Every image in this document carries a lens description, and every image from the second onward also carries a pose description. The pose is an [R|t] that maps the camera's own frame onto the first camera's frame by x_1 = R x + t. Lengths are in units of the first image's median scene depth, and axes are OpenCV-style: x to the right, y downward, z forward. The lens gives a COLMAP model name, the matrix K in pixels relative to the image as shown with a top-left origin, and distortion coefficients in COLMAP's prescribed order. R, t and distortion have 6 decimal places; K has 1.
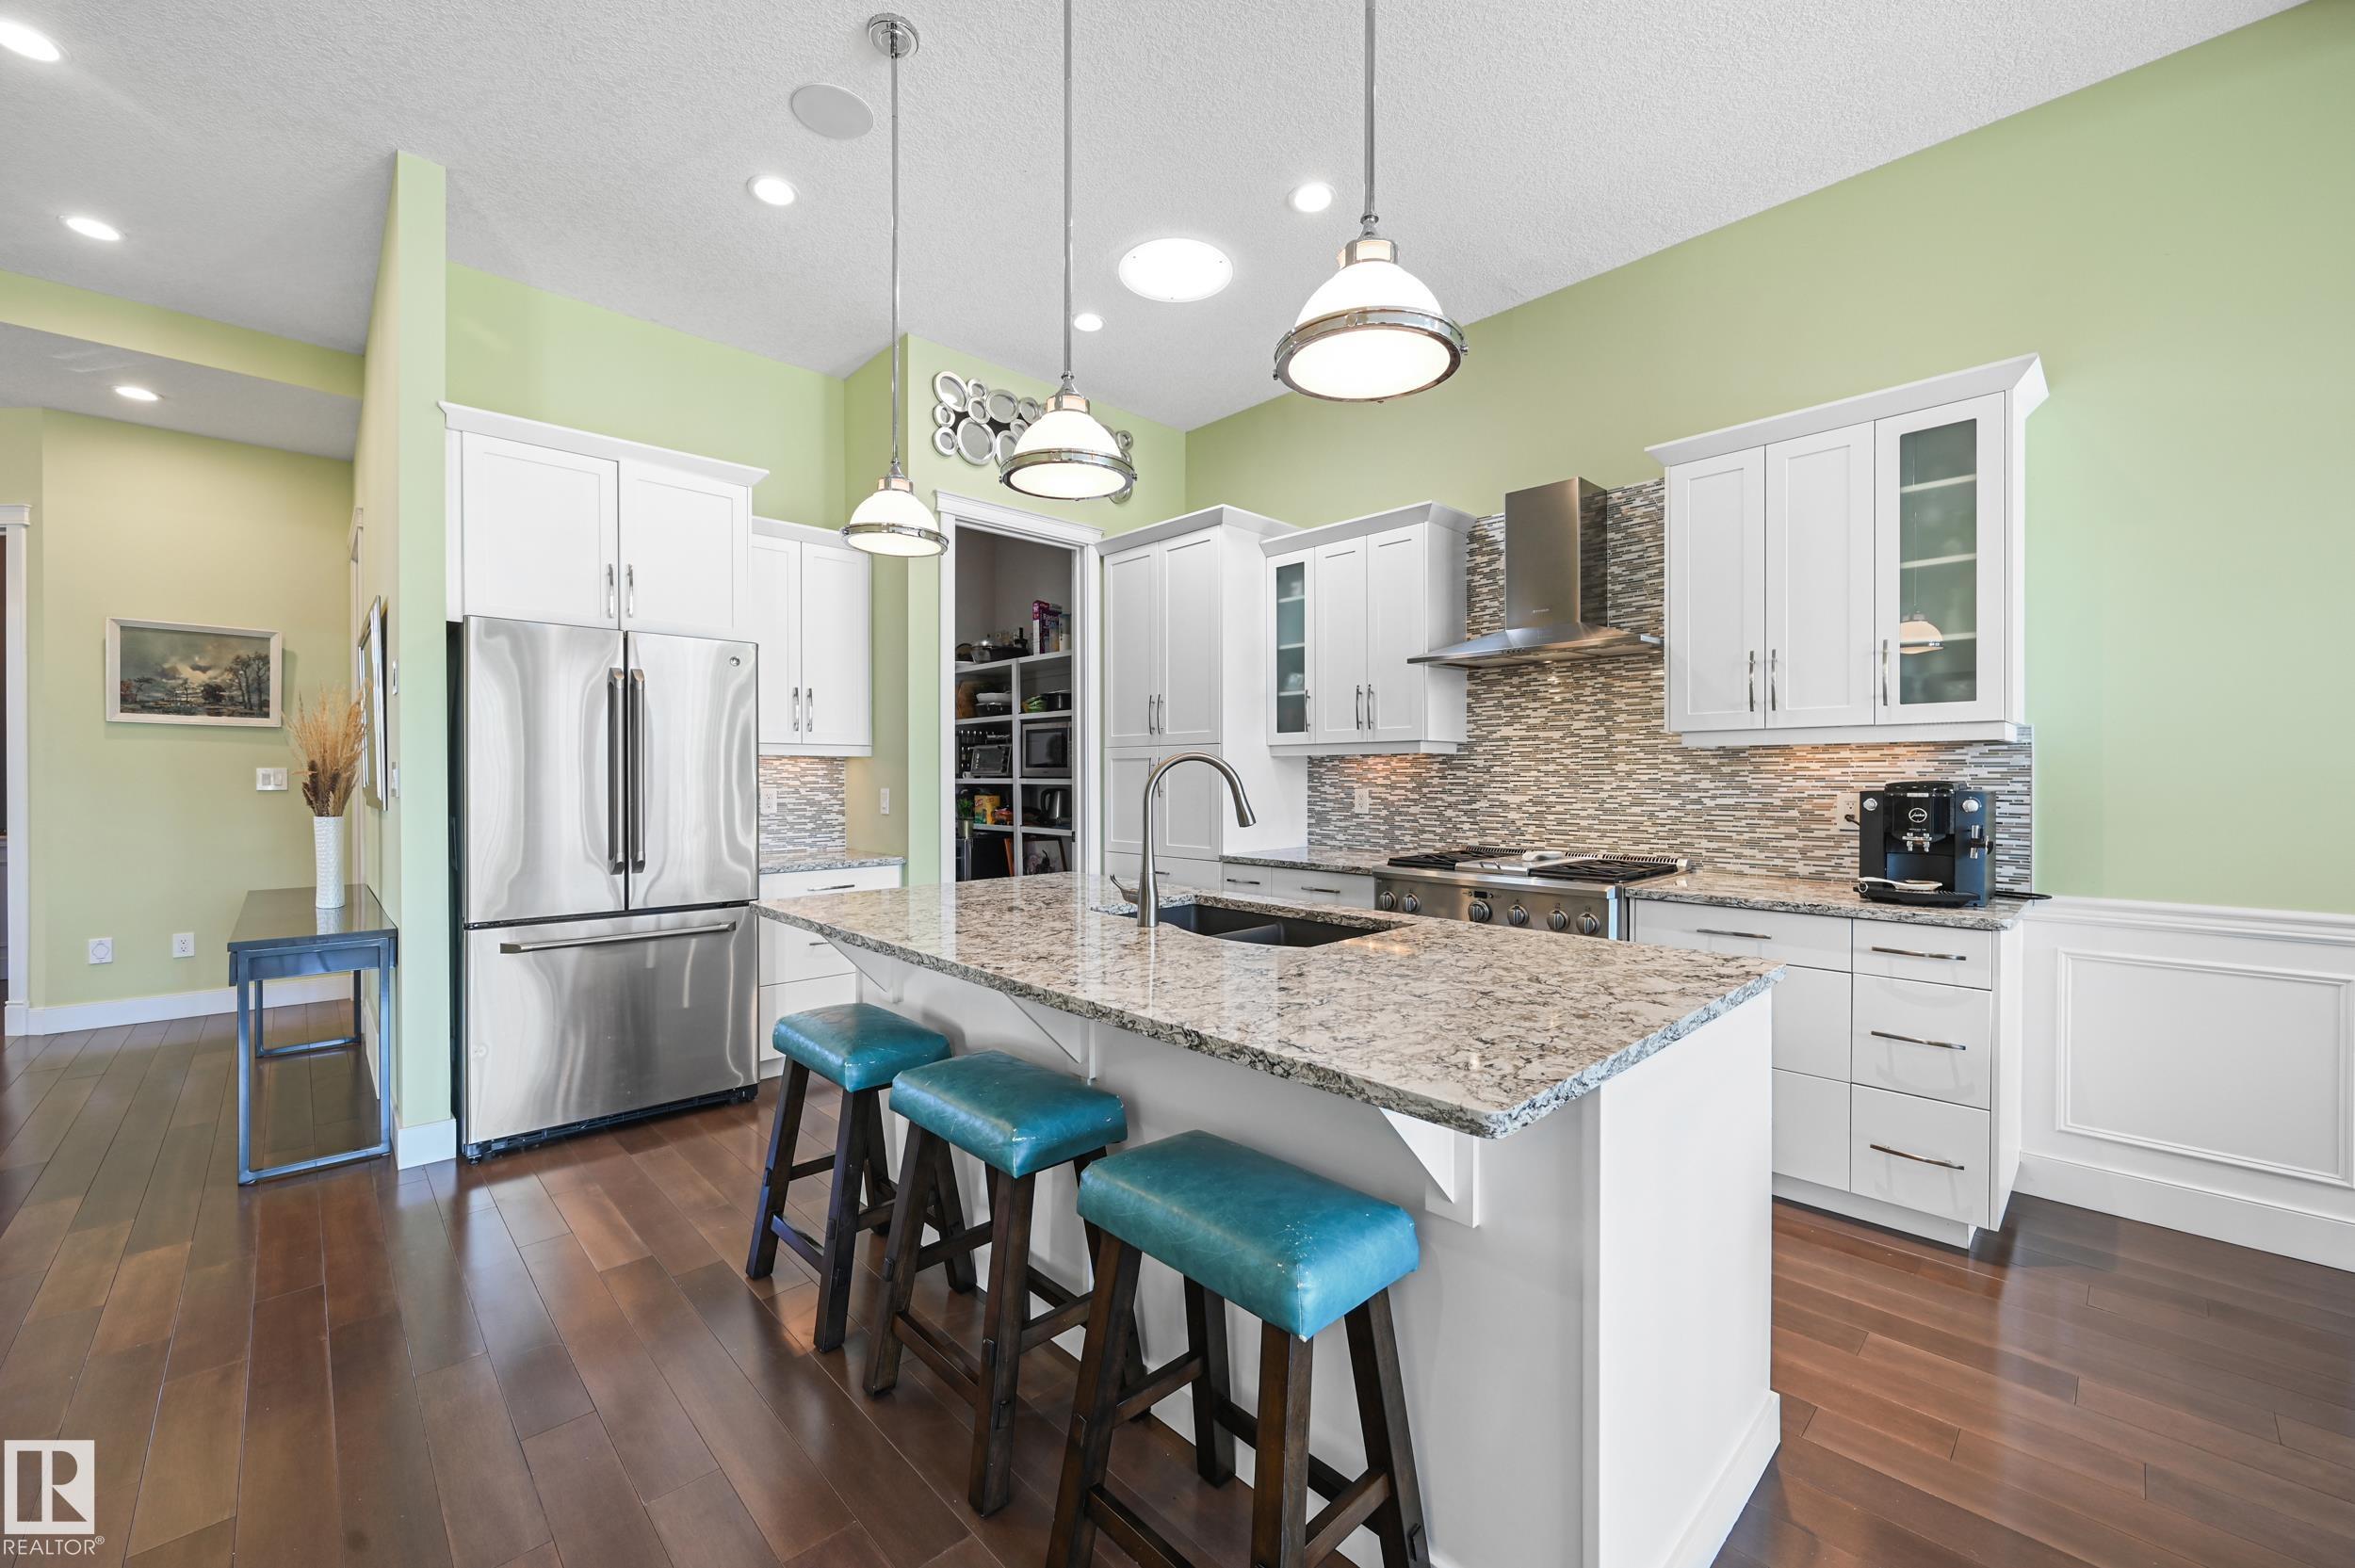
lens RADIAL K [[931.6, 0, 1174.0], [0, 931.6, 781.0], [0, 0, 1]] dist [0.000600, 0.000147]
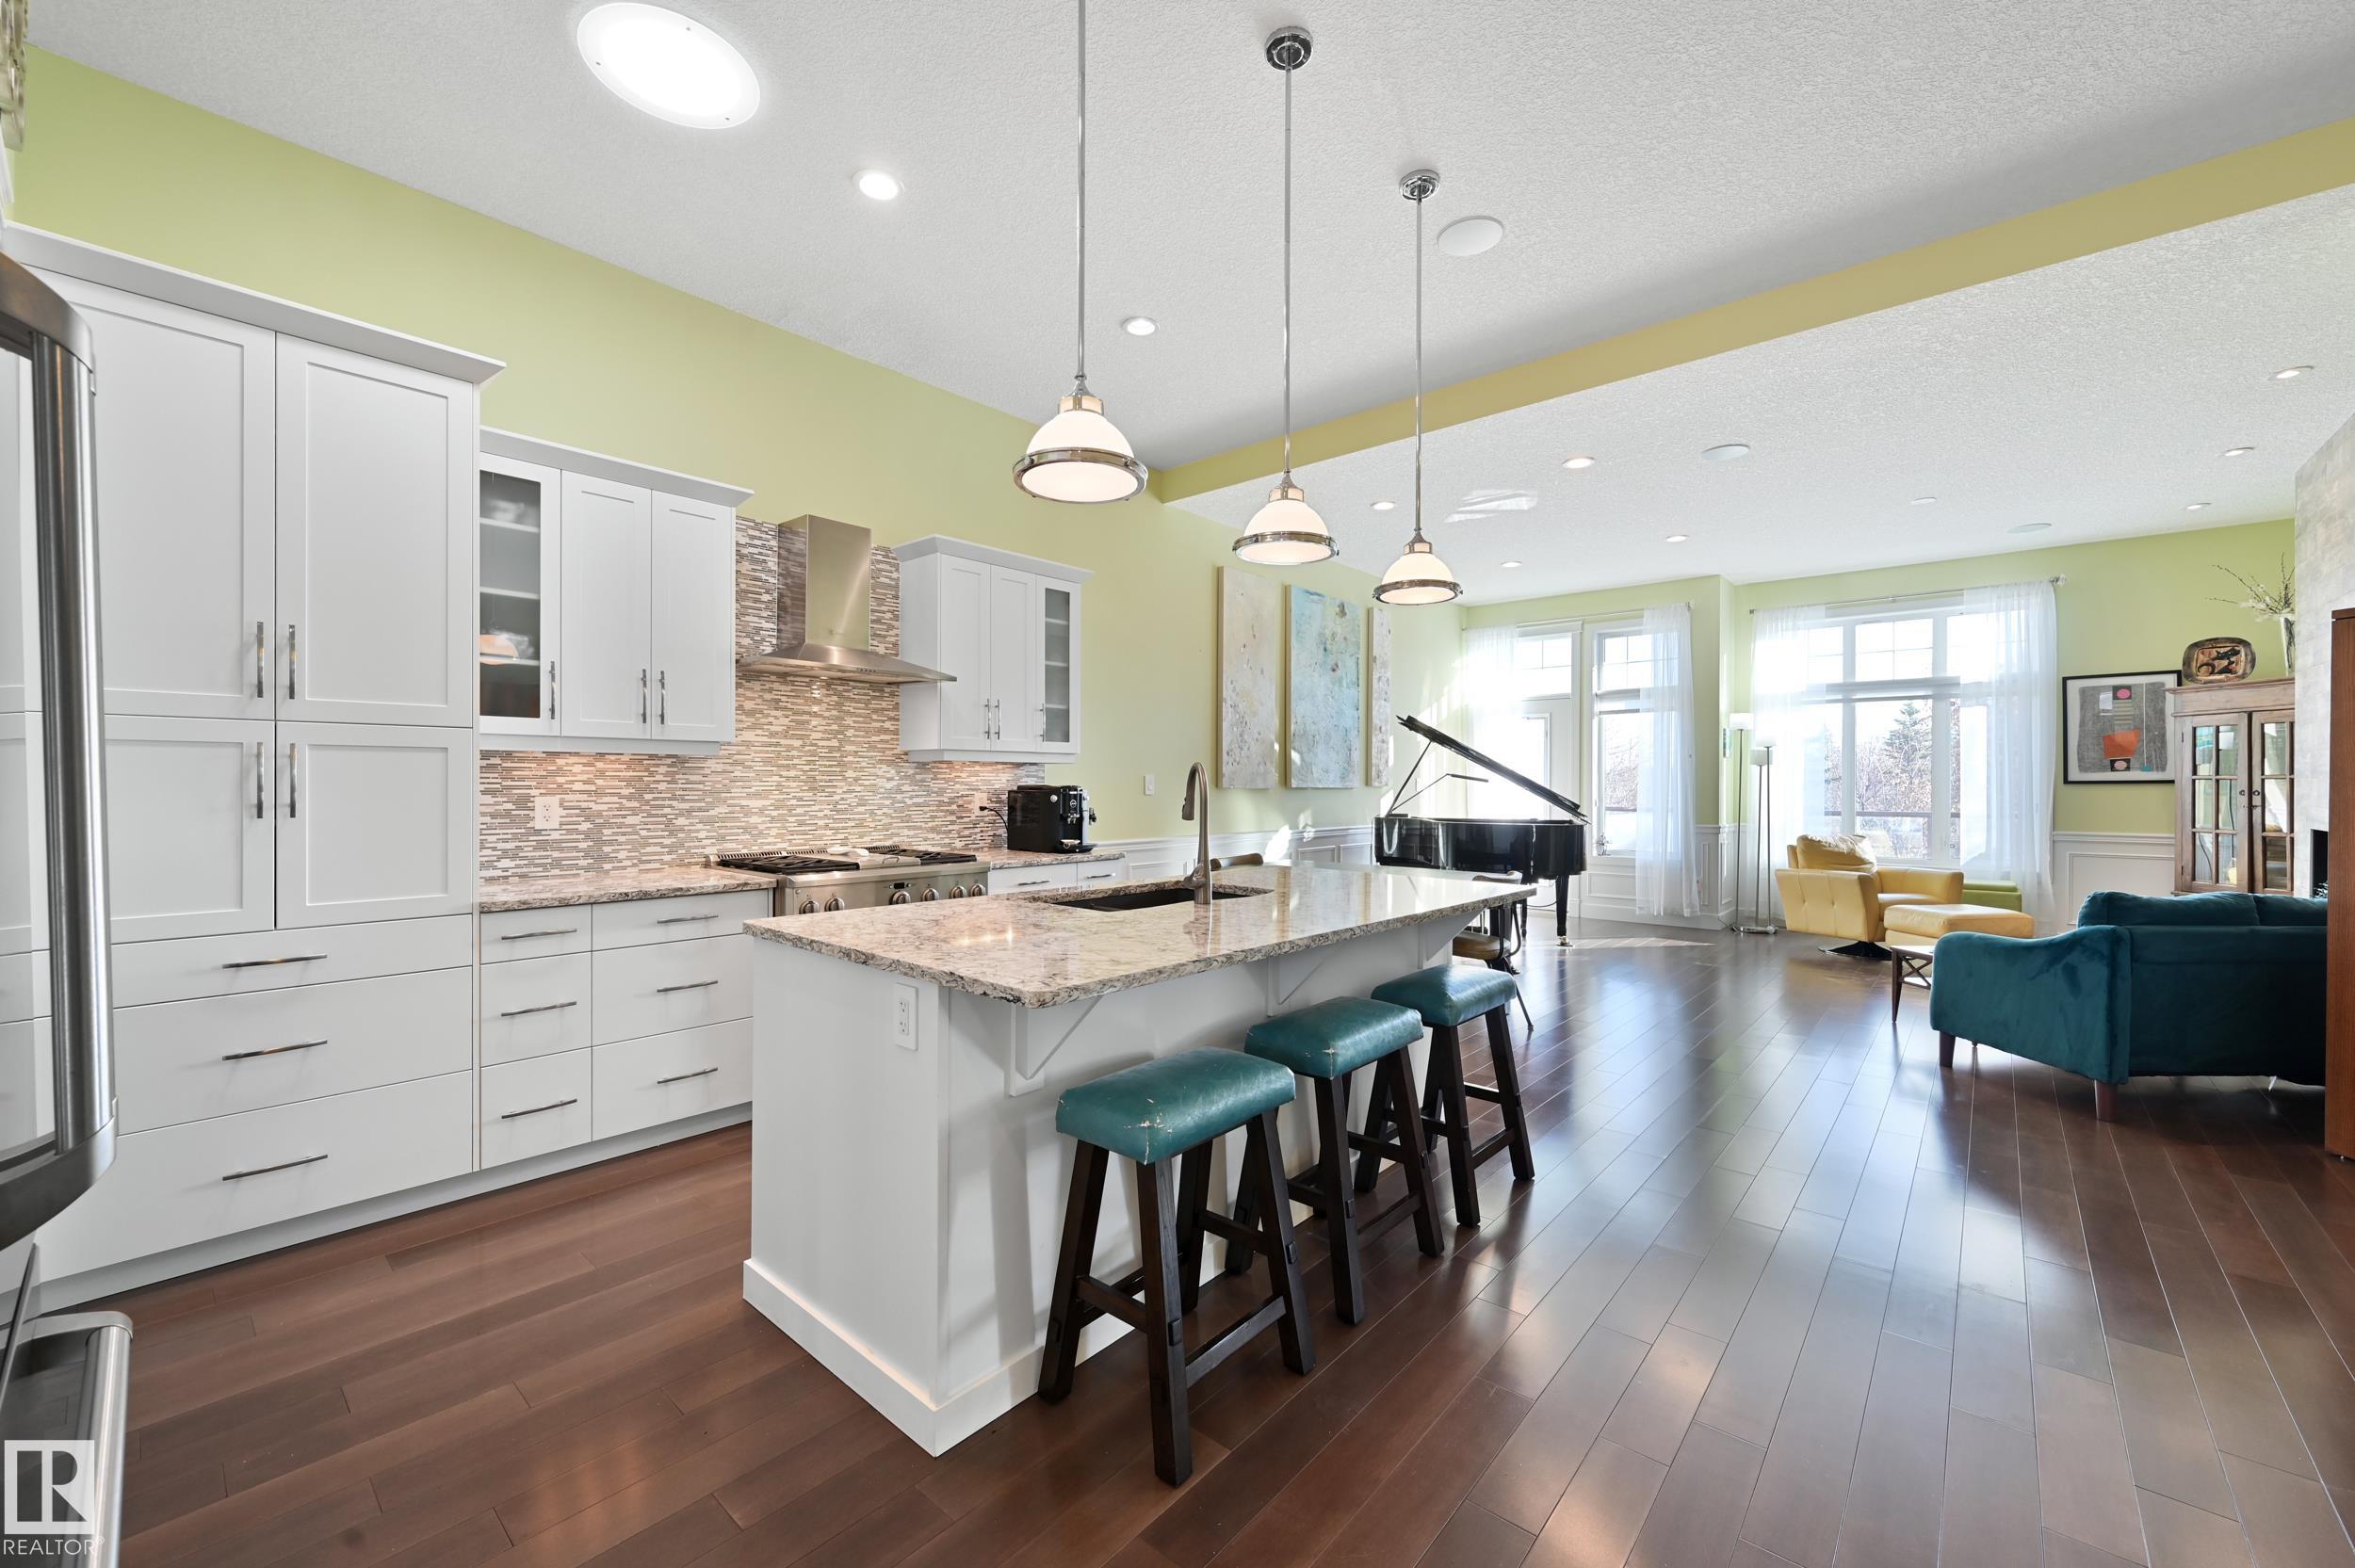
lens RADIAL K [[931.6, 0, 1175.3], [0, 931.6, 790.6], [0, 0, 1]] dist [0.000600, 0.000147]
pose [[-0.089260, -0.006303, 0.995988, -0.800386], [0.003297, 0.999973, 0.006624, -0.000021], [-0.996003, 0.003875, -0.089236, 0.735437]]
